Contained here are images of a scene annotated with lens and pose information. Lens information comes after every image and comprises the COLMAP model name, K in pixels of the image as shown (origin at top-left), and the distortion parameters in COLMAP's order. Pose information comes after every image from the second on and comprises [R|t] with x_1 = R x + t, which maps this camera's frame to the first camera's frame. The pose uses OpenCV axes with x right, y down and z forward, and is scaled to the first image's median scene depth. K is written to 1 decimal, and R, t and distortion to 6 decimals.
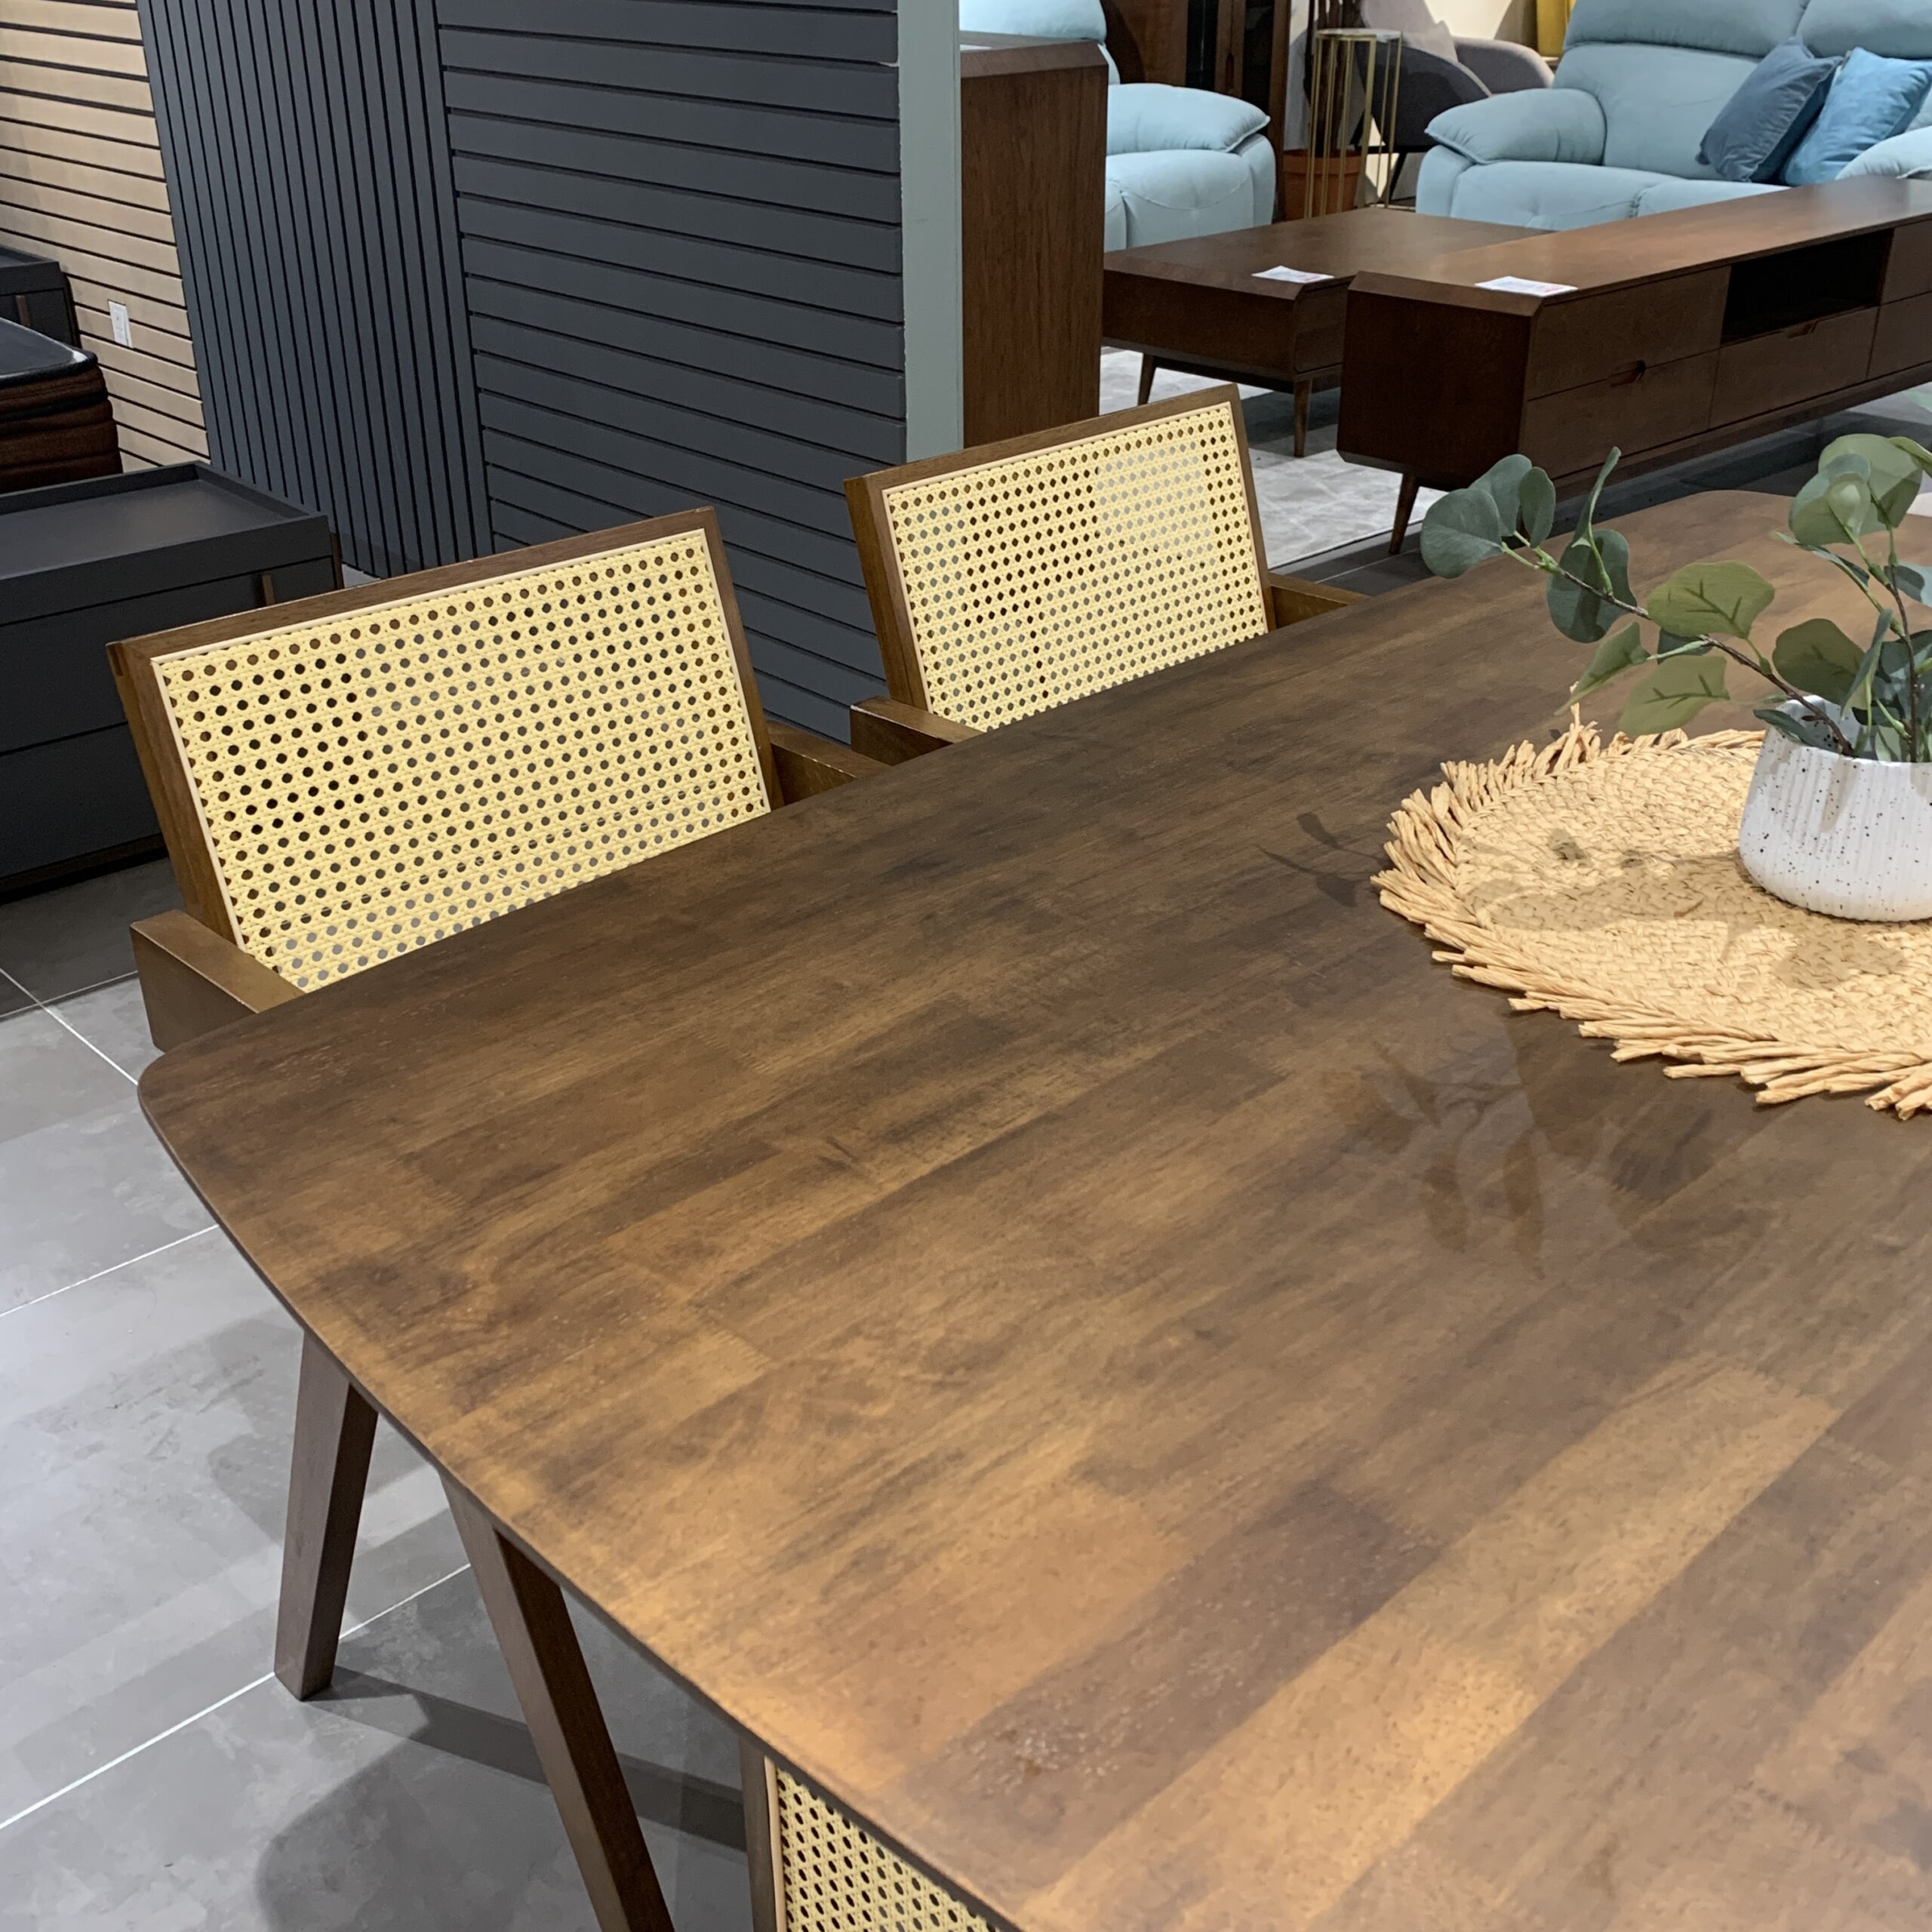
lens RADIAL K [[2188.9, 0, 983.7], [0, 2188.9, 895.7], [0, 0, 1]] dist [0.060983, -0.143180]
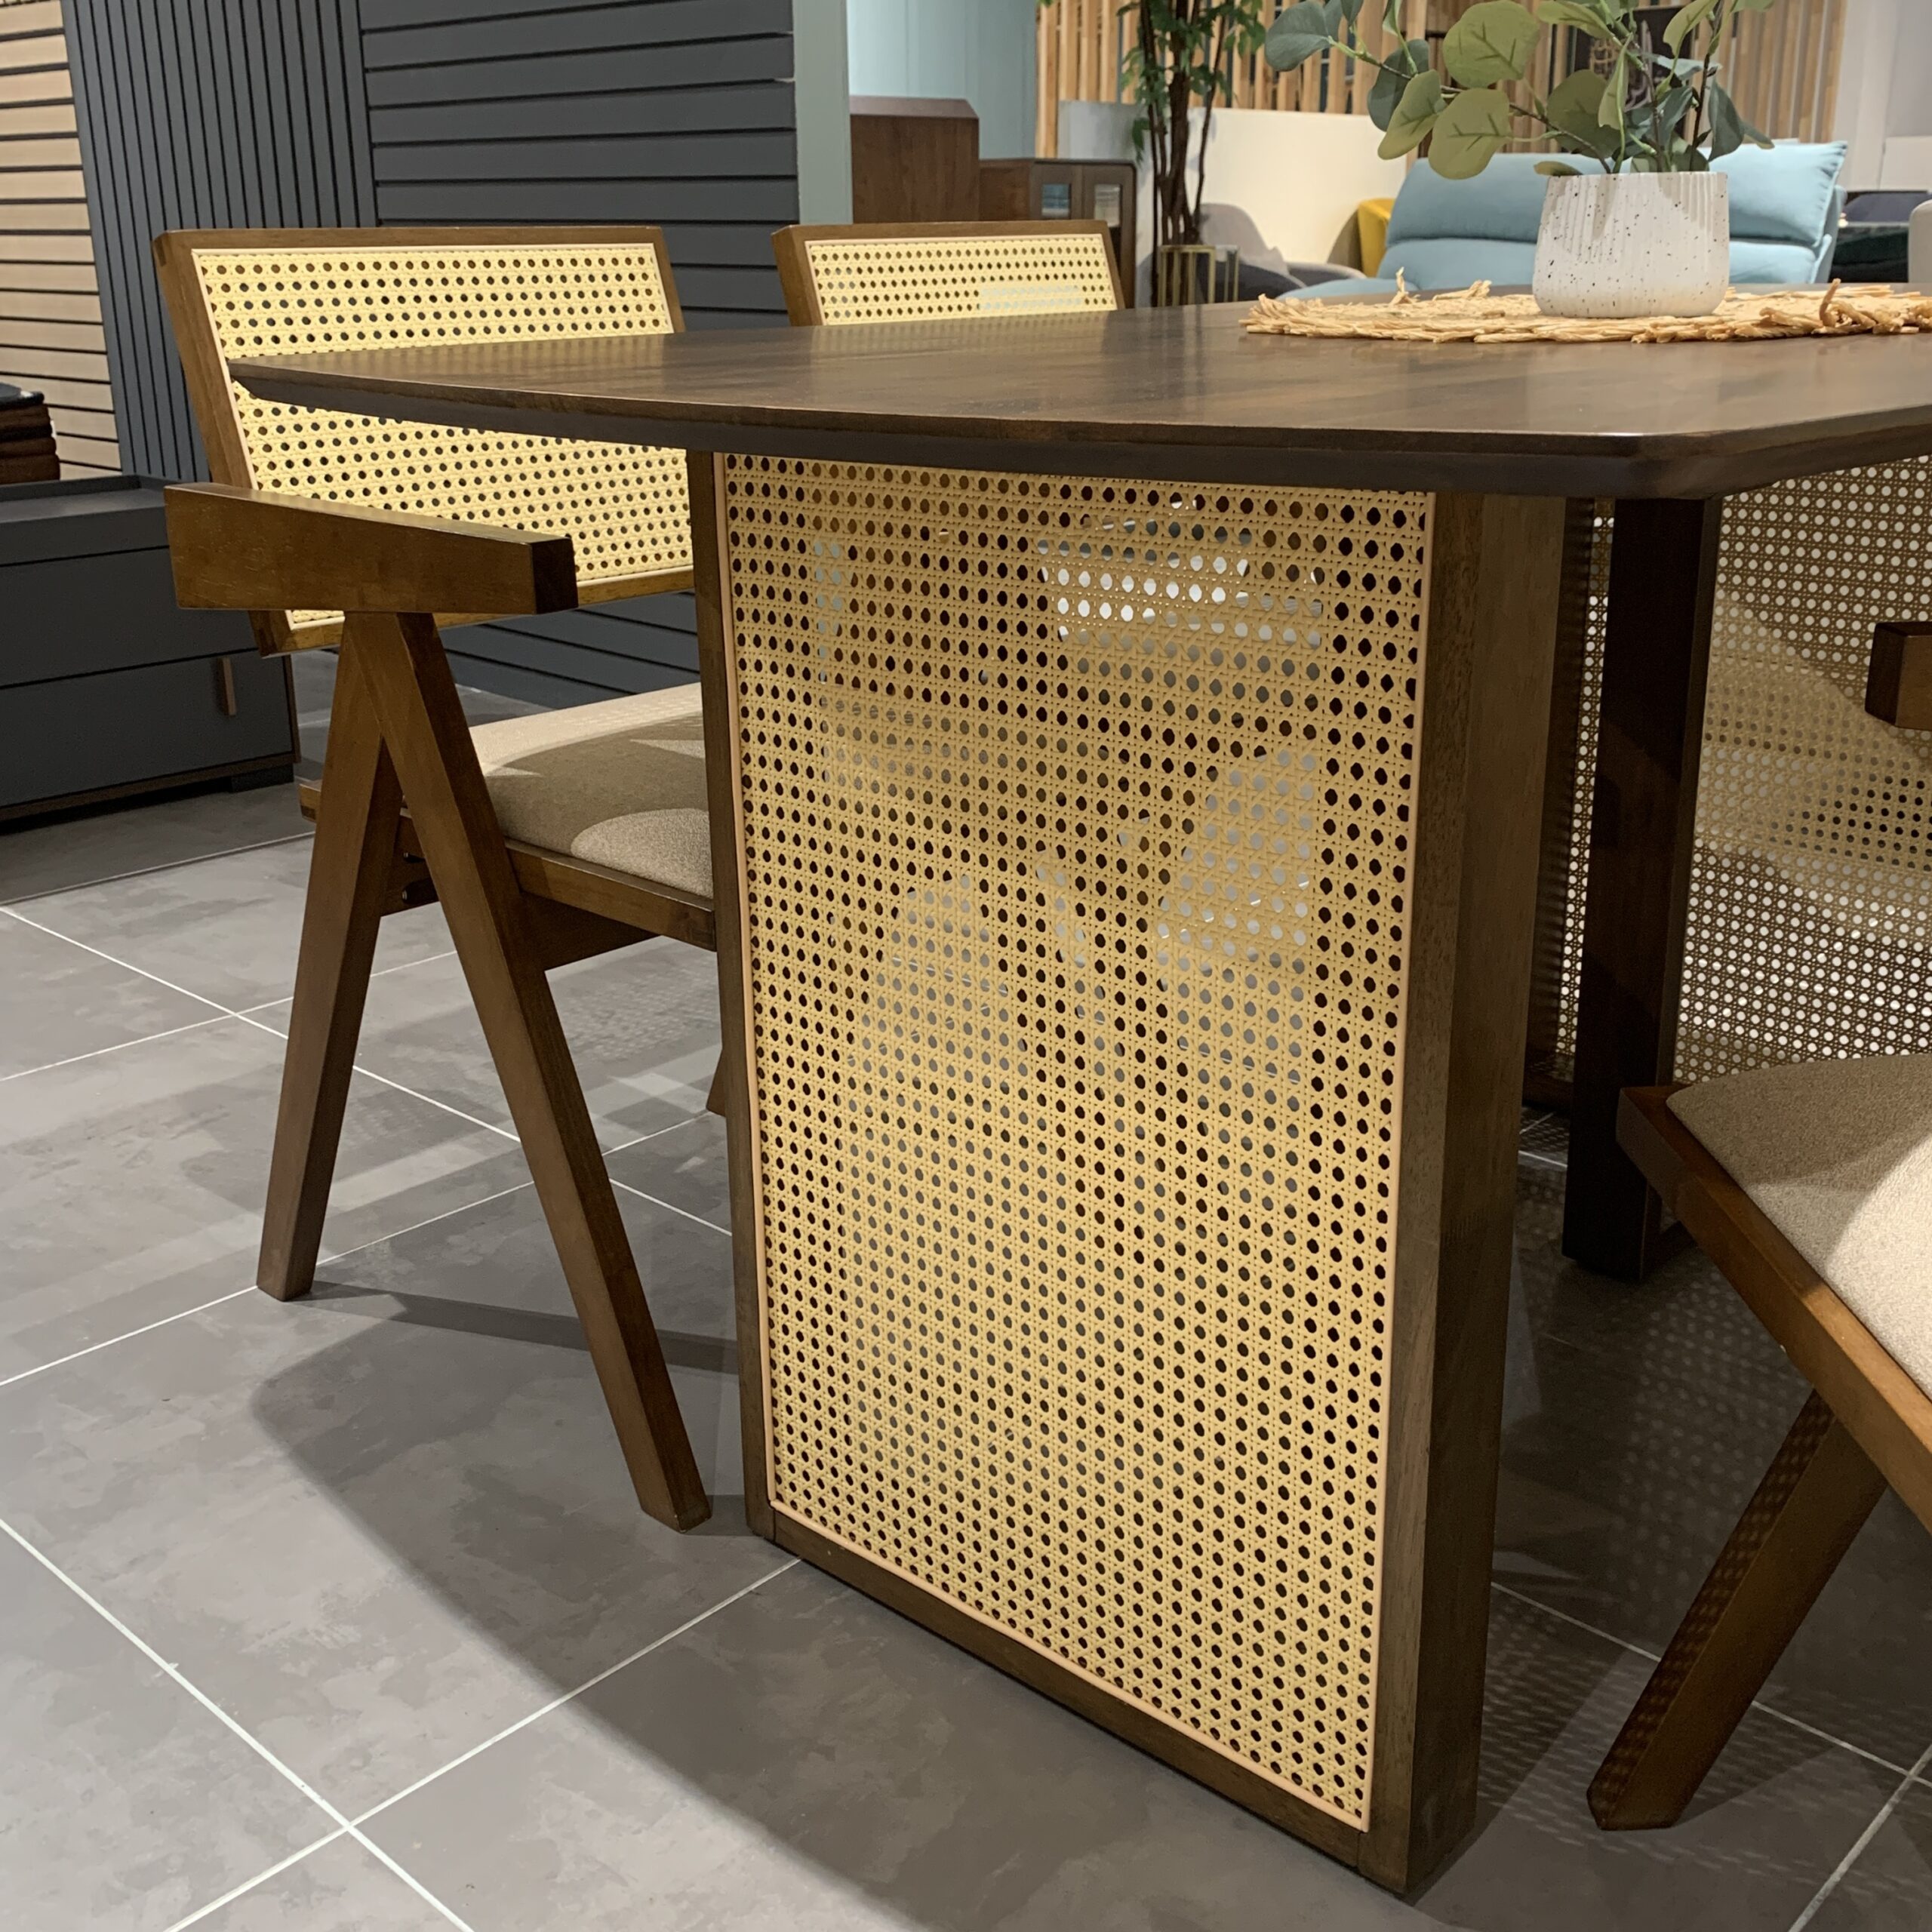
lens RADIAL K [[2188.9, 0, 983.7], [0, 2188.9, 895.7], [0, 0, 1]] dist [0.060983, -0.143180]
pose [[0.998063, -0.021003, 0.058551, -0.025979], [0.028861, 0.990183, -0.136766, 0.300355], [-0.055104, 0.138191, 0.988872, -0.096857]]
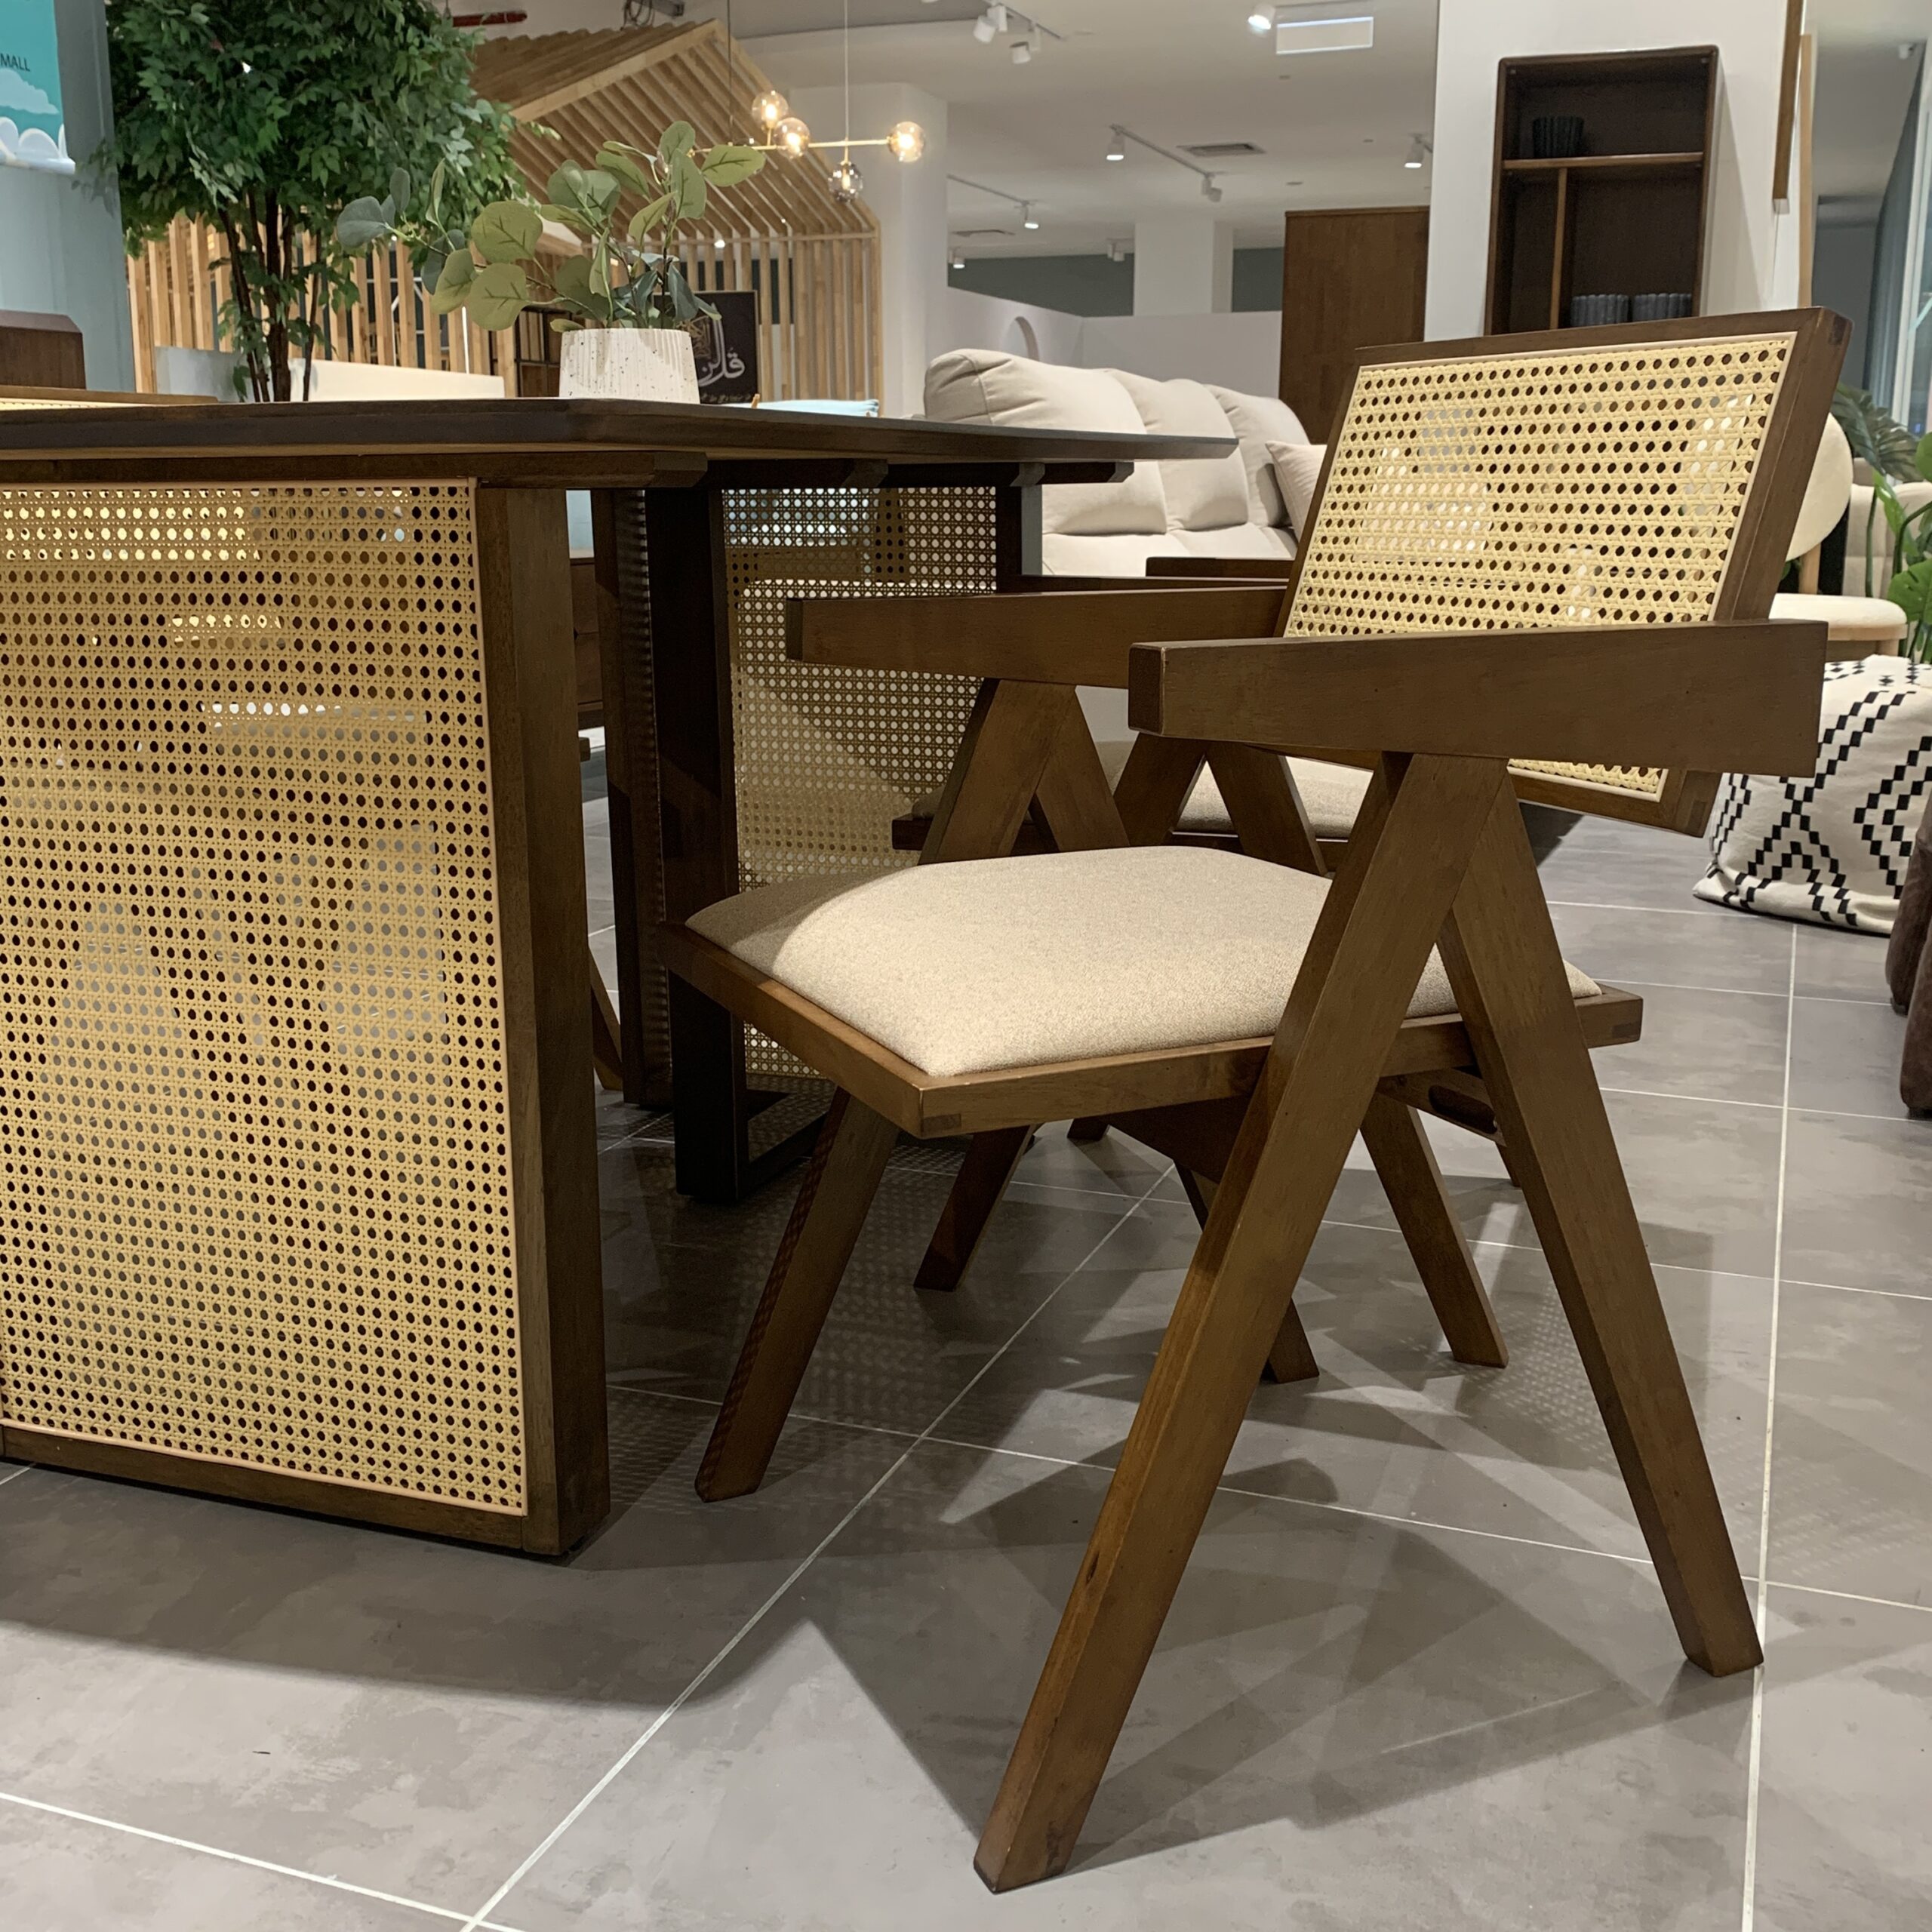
lens RADIAL K [[2188.9, 0, 983.7], [0, 2188.9, 895.7], [0, 0, 1]] dist [0.060983, -0.143180]
pose [[0.901556, -0.080985, 0.425015, -0.062577], [0.184723, 0.960343, -0.208851, 0.461611], [-0.391247, 0.266801, 0.880763, -0.301215]]
